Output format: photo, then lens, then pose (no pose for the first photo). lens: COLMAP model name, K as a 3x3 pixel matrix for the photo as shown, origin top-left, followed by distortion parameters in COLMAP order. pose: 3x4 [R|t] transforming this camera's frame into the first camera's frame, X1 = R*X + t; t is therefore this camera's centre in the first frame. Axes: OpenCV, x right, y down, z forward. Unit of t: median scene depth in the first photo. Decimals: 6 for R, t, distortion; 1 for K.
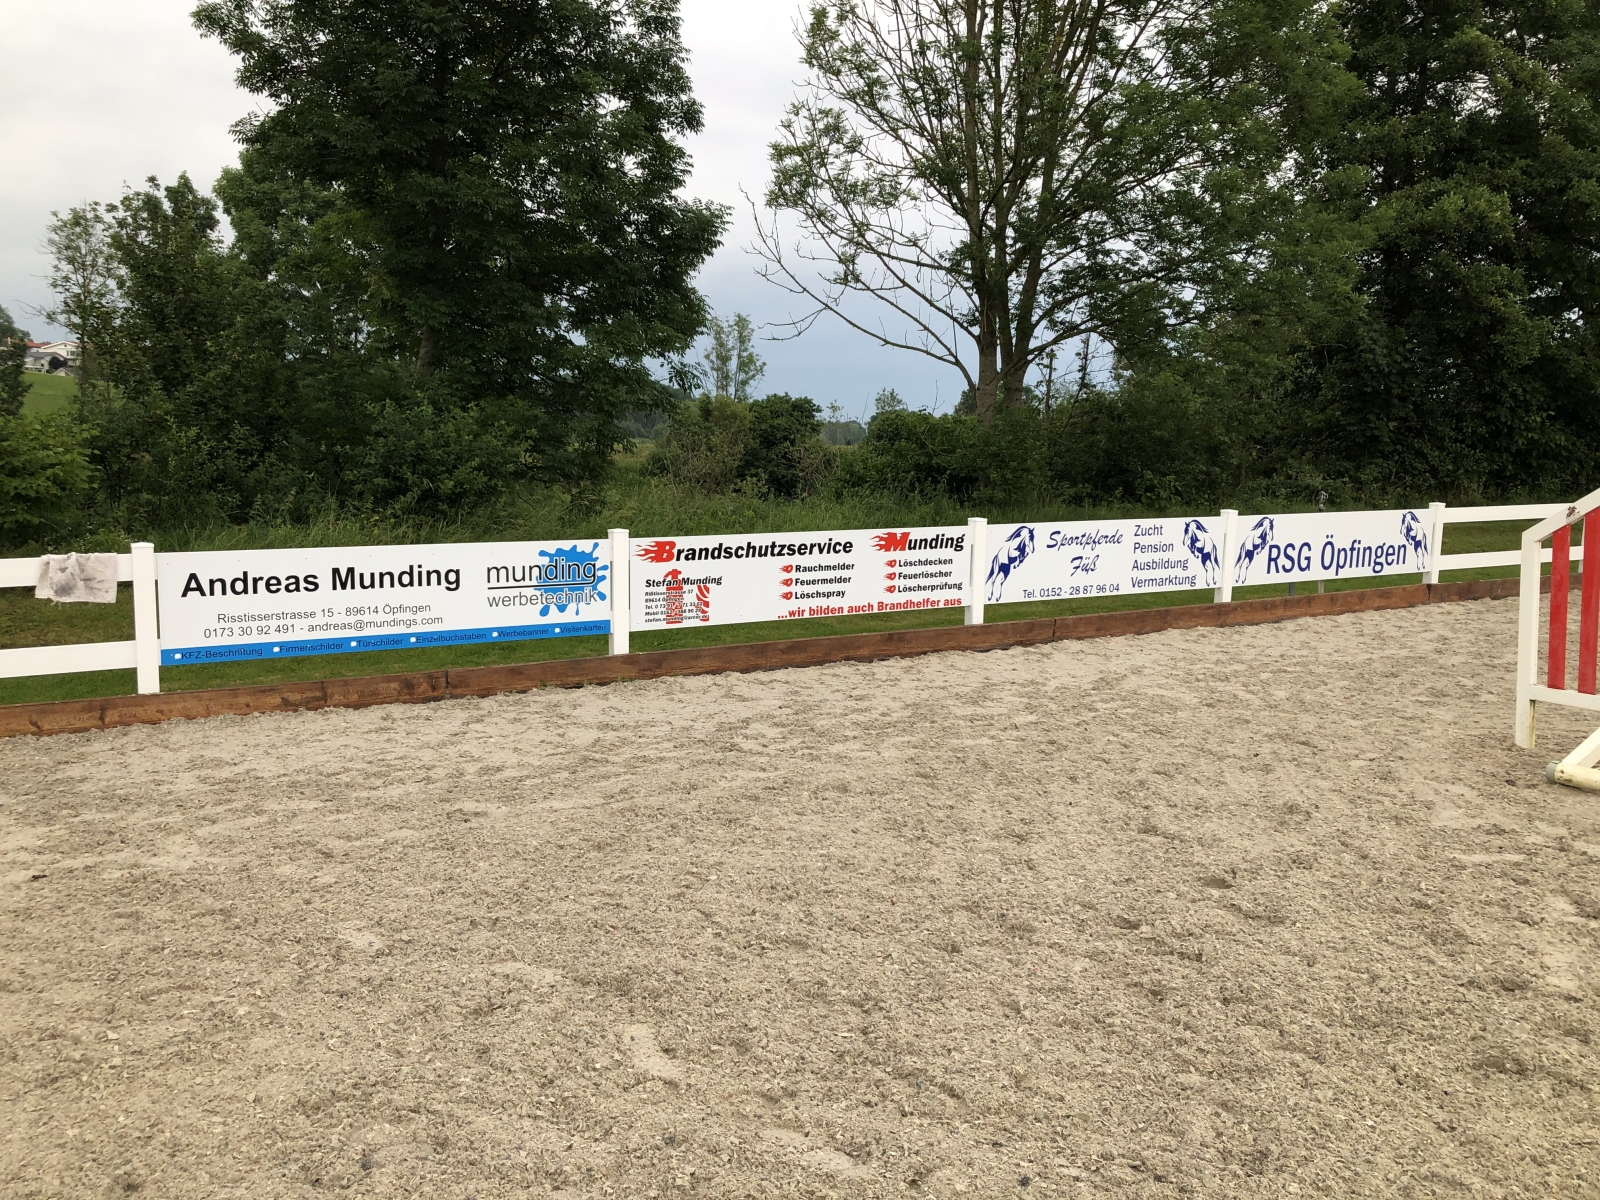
lens RADIAL K [[1295.3, 0, 805.0], [0, 1295.3, 591.6], [0, 0, 1]] dist [0.023594, -0.025788]
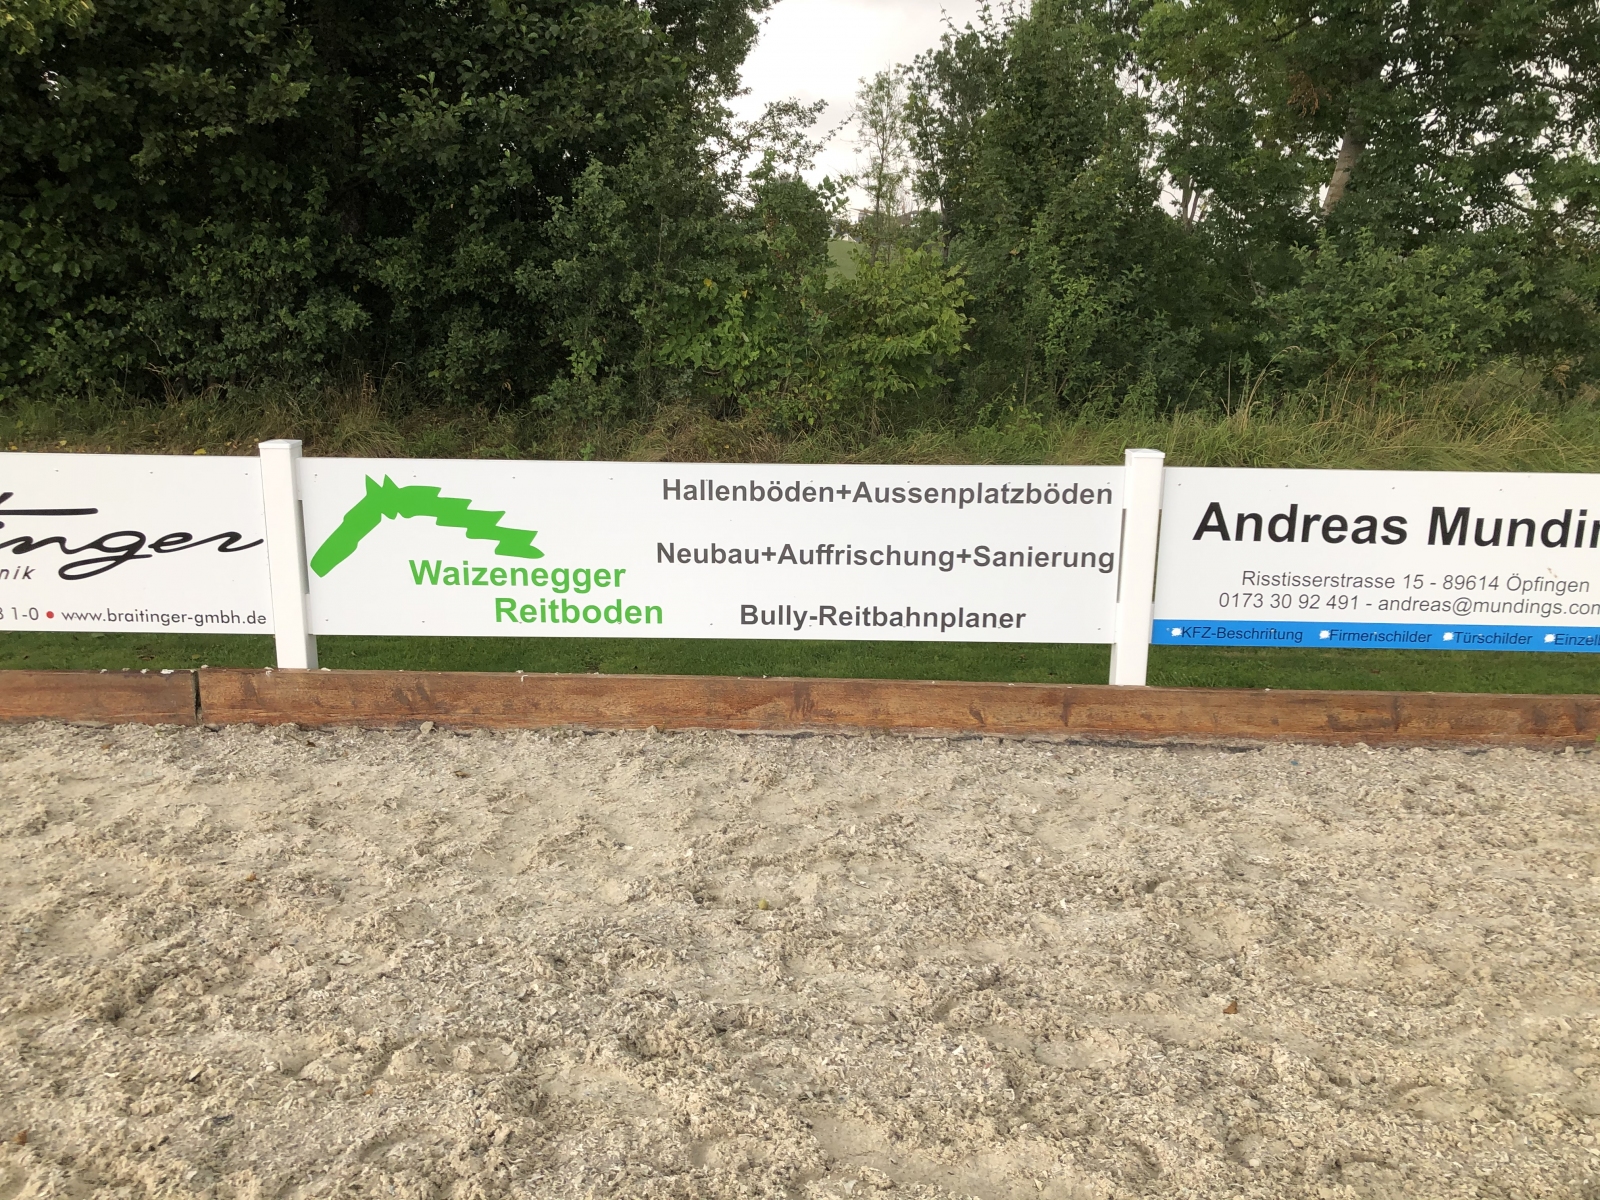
lens RADIAL K [[1295.3, 0, 799.7], [0, 1295.3, 602.4], [0, 0, 1]] dist [0.023594, -0.025788]
pose [[0.854461, 0.122630, -0.504836, -0.308535], [-0.065227, 0.989375, 0.129930, -0.033186], [0.515405, -0.078091, 0.853381, 0.351778]]
